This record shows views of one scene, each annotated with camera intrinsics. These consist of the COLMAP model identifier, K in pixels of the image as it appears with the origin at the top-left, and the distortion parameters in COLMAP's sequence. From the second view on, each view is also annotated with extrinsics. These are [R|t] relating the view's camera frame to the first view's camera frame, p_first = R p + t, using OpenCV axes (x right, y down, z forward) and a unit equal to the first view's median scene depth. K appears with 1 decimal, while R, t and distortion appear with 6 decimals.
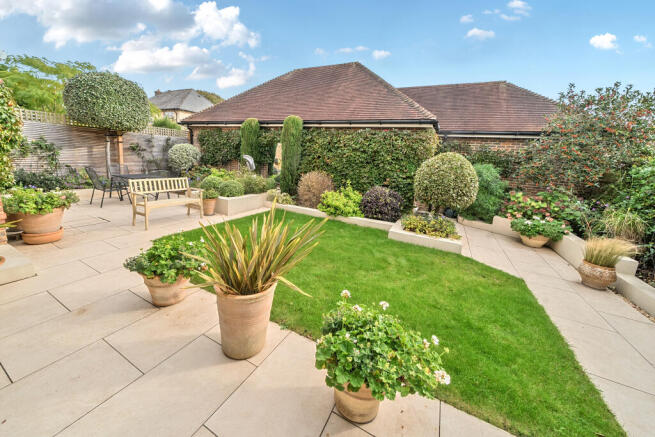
lens RADIAL K [[235.8, 0, 317.5], [0, 235.8, 195.8], [0, 0, 1]] dist [-0.003080, -0.000235]
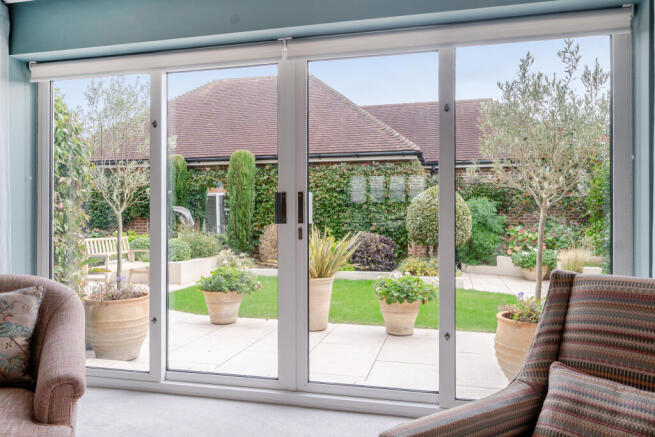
lens RADIAL K [[457.4, 0, 328.0], [0, 457.4, 218.3], [0, 0, 1]] dist [0.012944, 0.001936]
pose [[0.965606, -0.071484, 0.249989, -0.244655], [0.107928, 0.984917, -0.135244, 0.107387], [-0.236551, 0.157574, 0.958757, -0.463815]]
